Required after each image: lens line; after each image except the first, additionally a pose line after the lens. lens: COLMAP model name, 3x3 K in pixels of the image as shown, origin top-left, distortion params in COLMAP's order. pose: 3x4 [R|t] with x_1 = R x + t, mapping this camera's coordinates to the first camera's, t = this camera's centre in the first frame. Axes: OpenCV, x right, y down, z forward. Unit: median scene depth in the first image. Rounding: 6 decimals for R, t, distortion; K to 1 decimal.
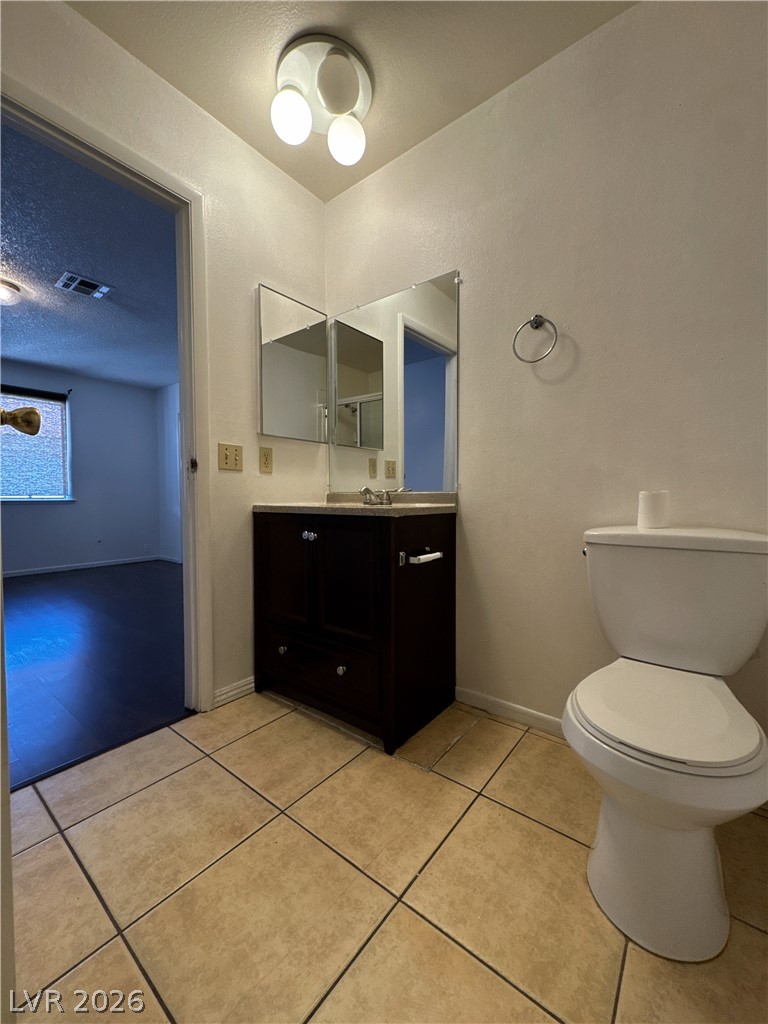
lens RADIAL K [[409.3, 0, 385.7], [0, 409.3, 507.3], [0, 0, 1]] dist [-0.004224, 0.000695]
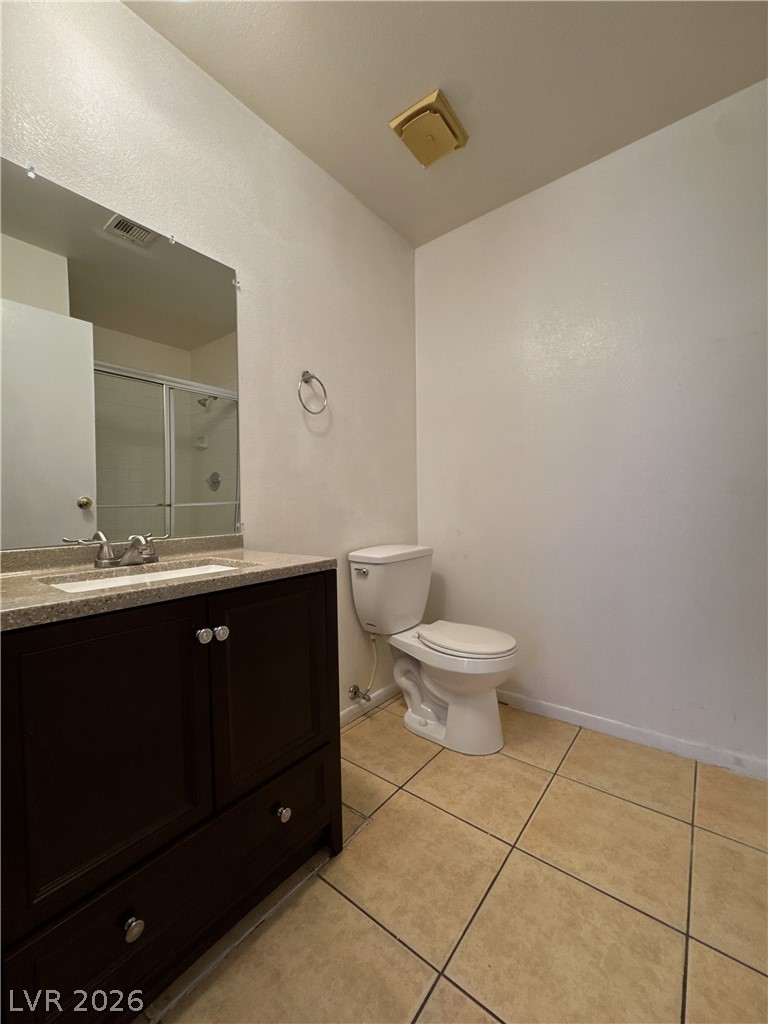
lens RADIAL K [[409.3, 0, 381.8], [0, 409.3, 507.8], [0, 0, 1]] dist [-0.004224, 0.000695]
pose [[0.009457, -0.005529, 0.999940, -1.058021], [0.043411, 0.999044, 0.005114, -0.131723], [-0.999013, 0.043360, 0.009688, 1.122631]]
